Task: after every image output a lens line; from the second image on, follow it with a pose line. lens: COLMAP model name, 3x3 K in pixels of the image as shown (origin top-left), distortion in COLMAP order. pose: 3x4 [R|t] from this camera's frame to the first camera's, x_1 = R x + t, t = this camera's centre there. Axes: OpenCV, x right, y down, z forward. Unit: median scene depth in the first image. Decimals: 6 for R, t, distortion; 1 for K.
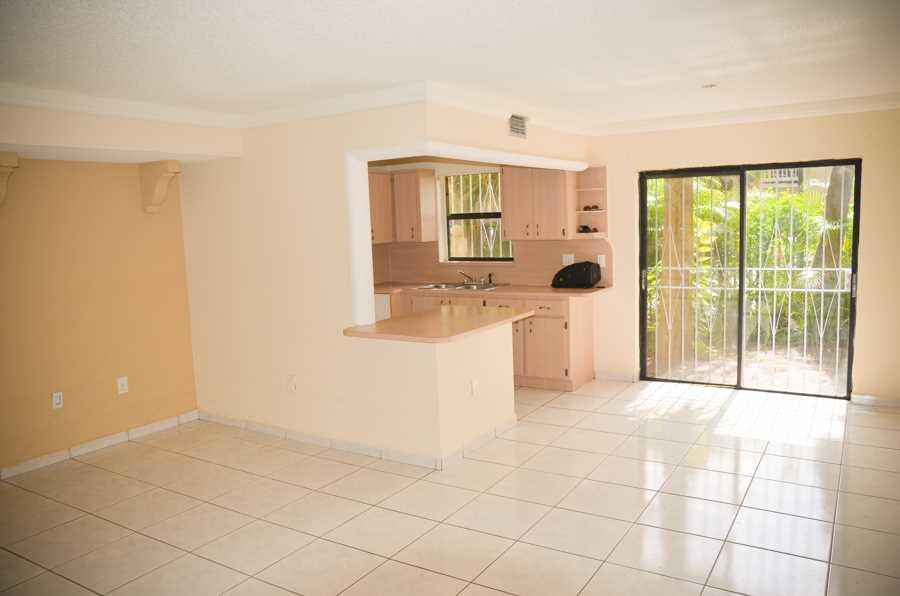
lens RADIAL K [[674.4, 0, 451.4], [0, 674.4, 306.3], [0, 0, 1]] dist [-0.072590, 0.031431]
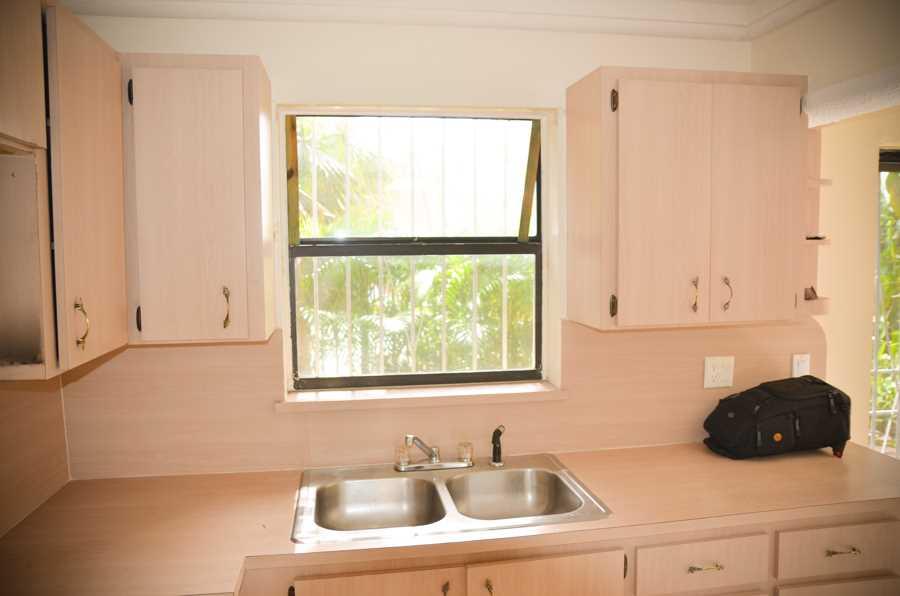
lens RADIAL K [[674.4, 0, 452.3], [0, 674.4, 297.9], [0, 0, 1]] dist [-0.072590, 0.031431]
pose [[0.741302, -0.023751, 0.670751, -0.179949], [0.071009, 0.996540, -0.043190, -0.105879], [-0.667405, 0.079646, 0.740424, 0.843511]]
